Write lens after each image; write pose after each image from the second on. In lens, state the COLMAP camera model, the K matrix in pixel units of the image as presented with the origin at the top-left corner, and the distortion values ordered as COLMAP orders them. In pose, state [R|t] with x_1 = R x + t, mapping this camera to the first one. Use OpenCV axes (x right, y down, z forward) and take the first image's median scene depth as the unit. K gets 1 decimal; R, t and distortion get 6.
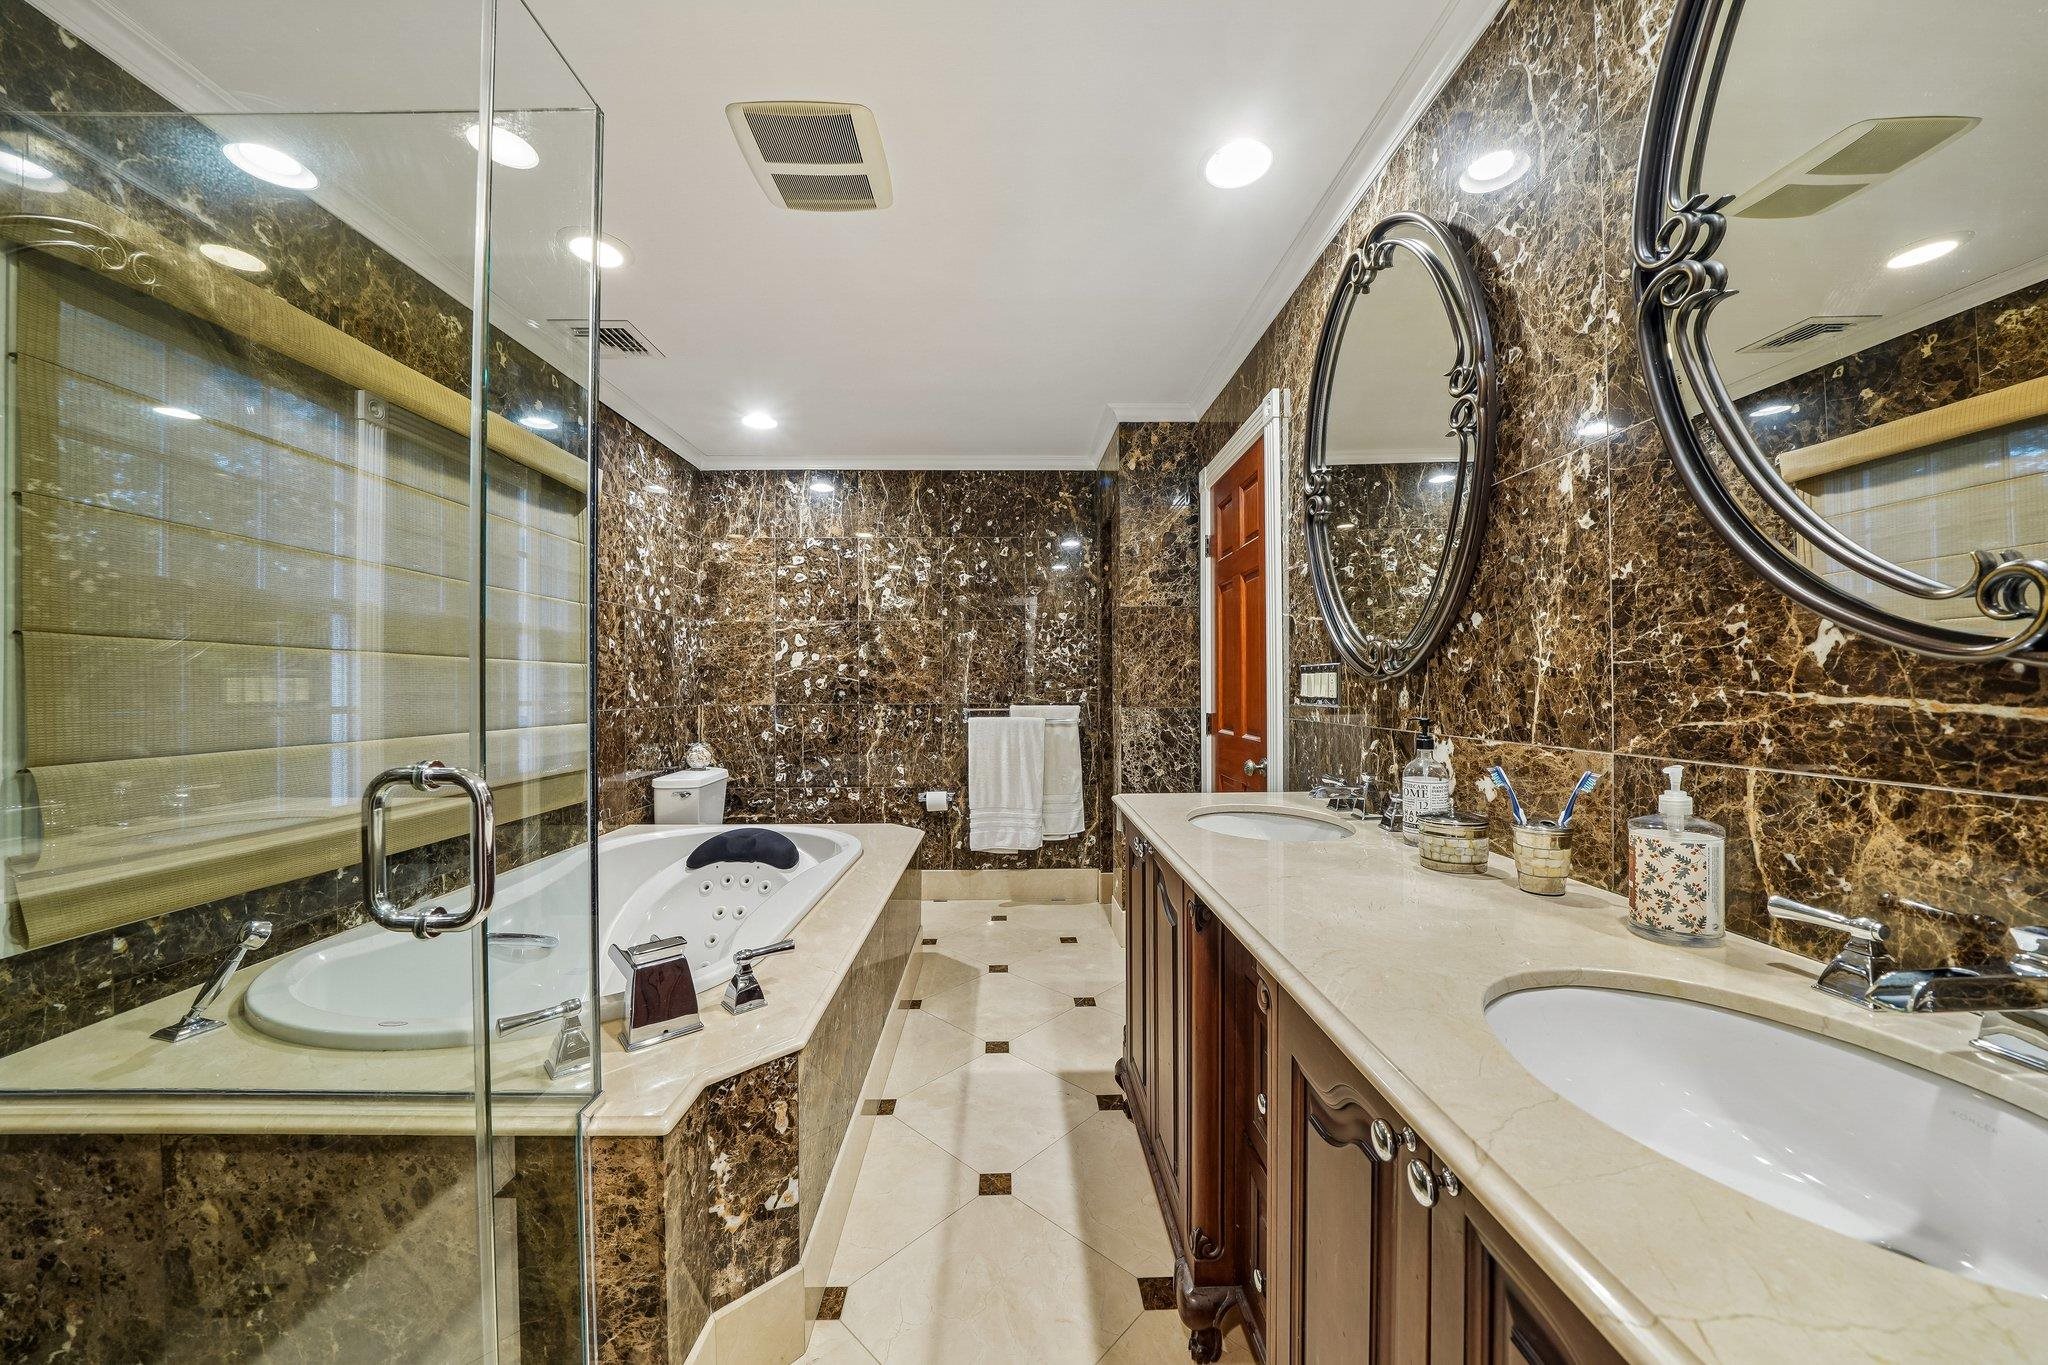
lens RADIAL K [[725.0, 0, 1030.2], [0, 725.0, 685.9], [0, 0, 1]] dist [-0.017096, 0.000913]
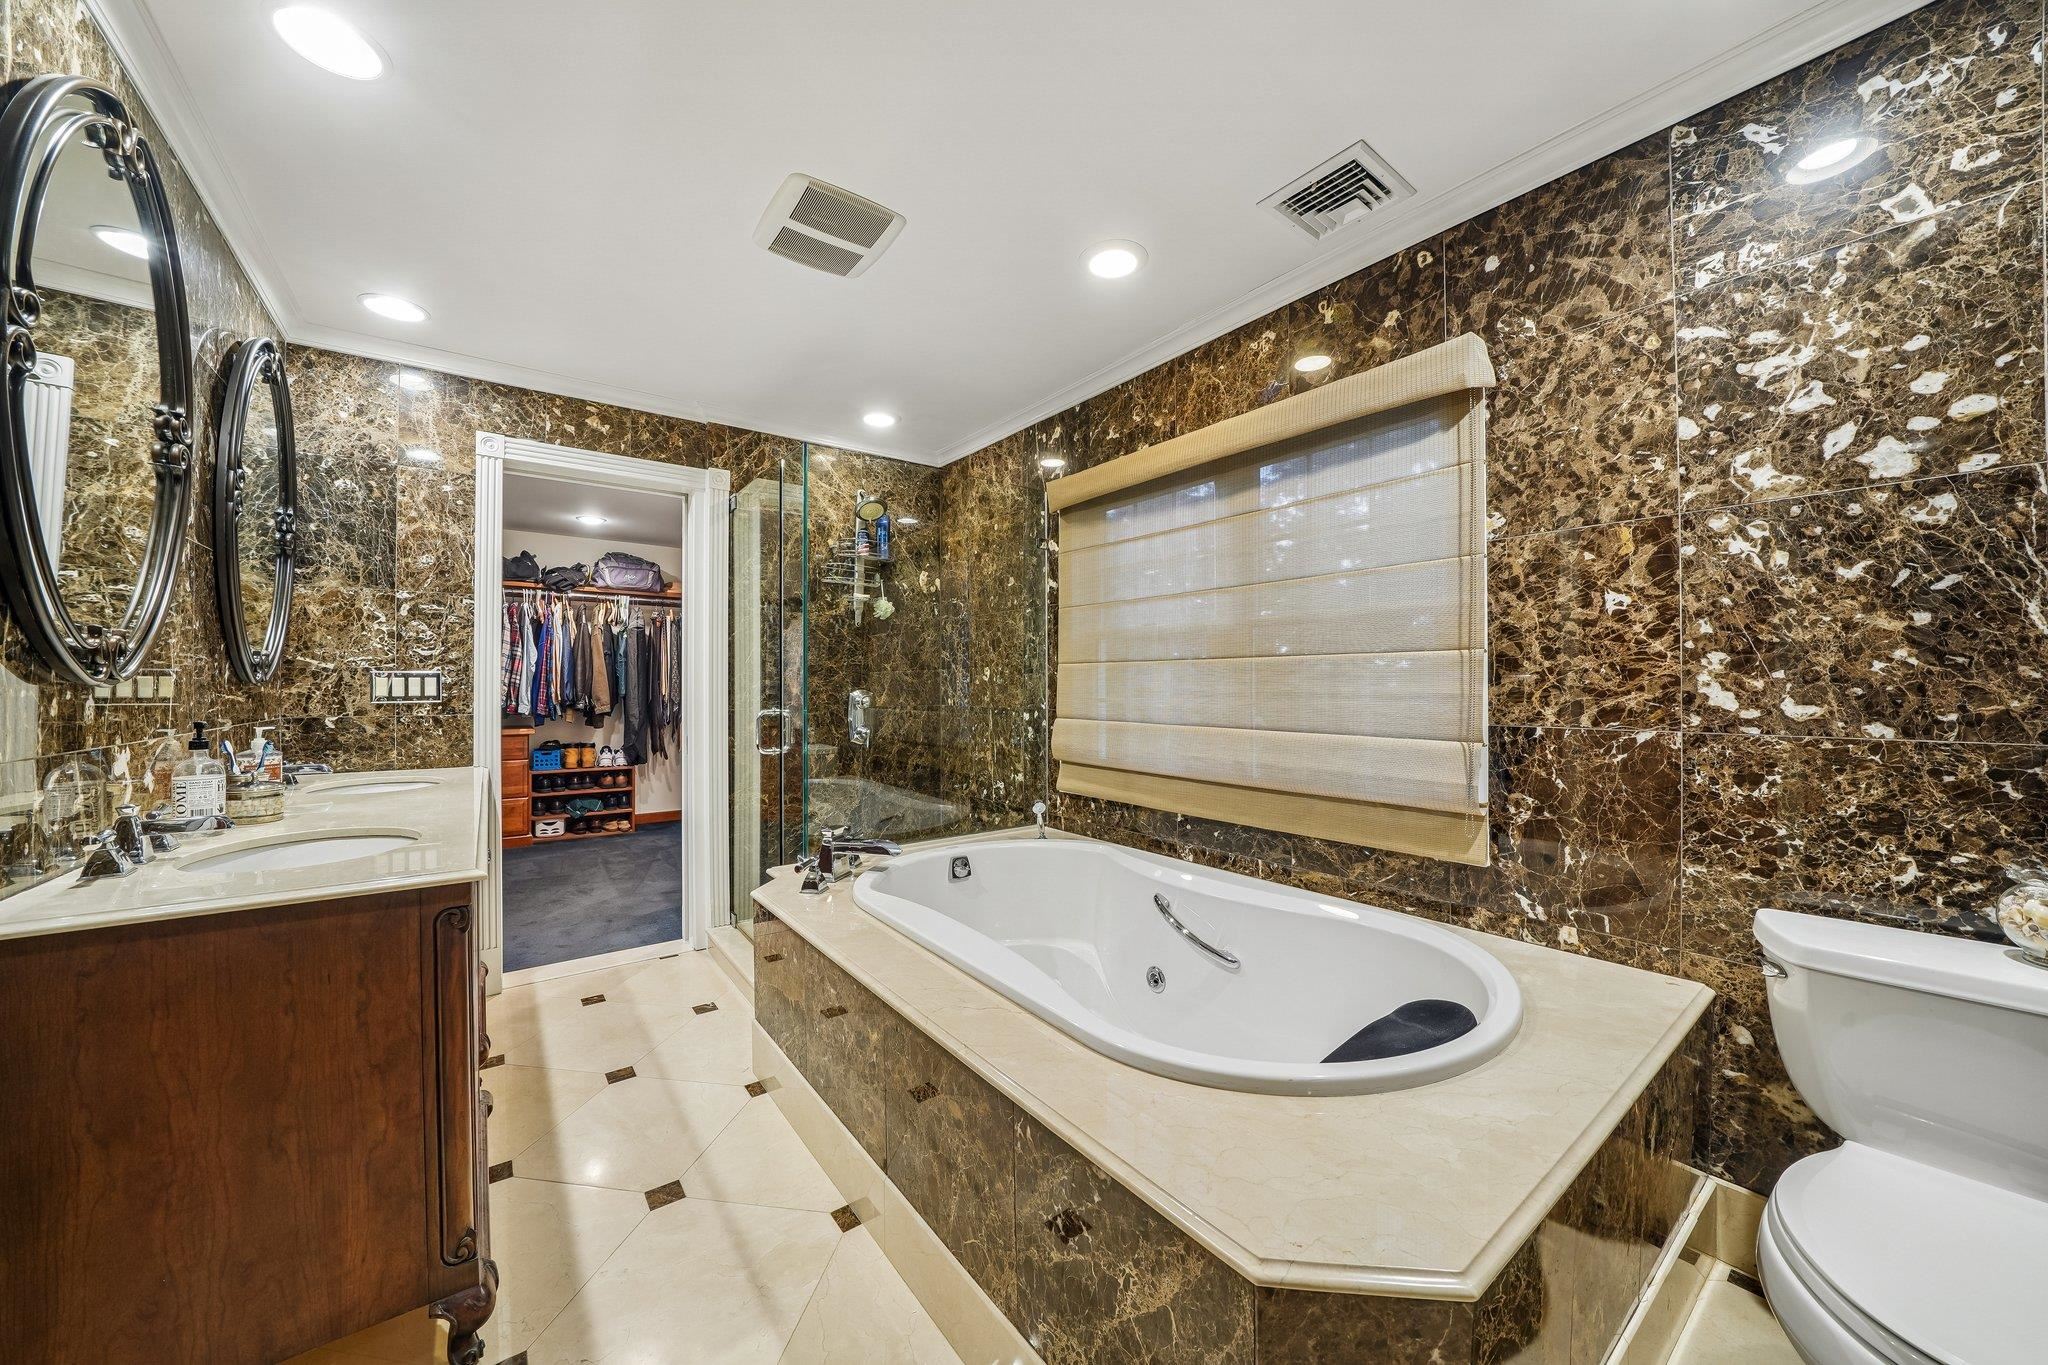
lens RADIAL K [[725.0, 0, 1029.9], [0, 725.0, 680.0], [0, 0, 1]] dist [-0.017096, 0.000913]
pose [[-0.814965, 0.001699, -0.579507, 0.091695], [0.006463, 0.999960, -0.006156, -0.002743], [0.579474, -0.008763, -0.814944, 1.723808]]
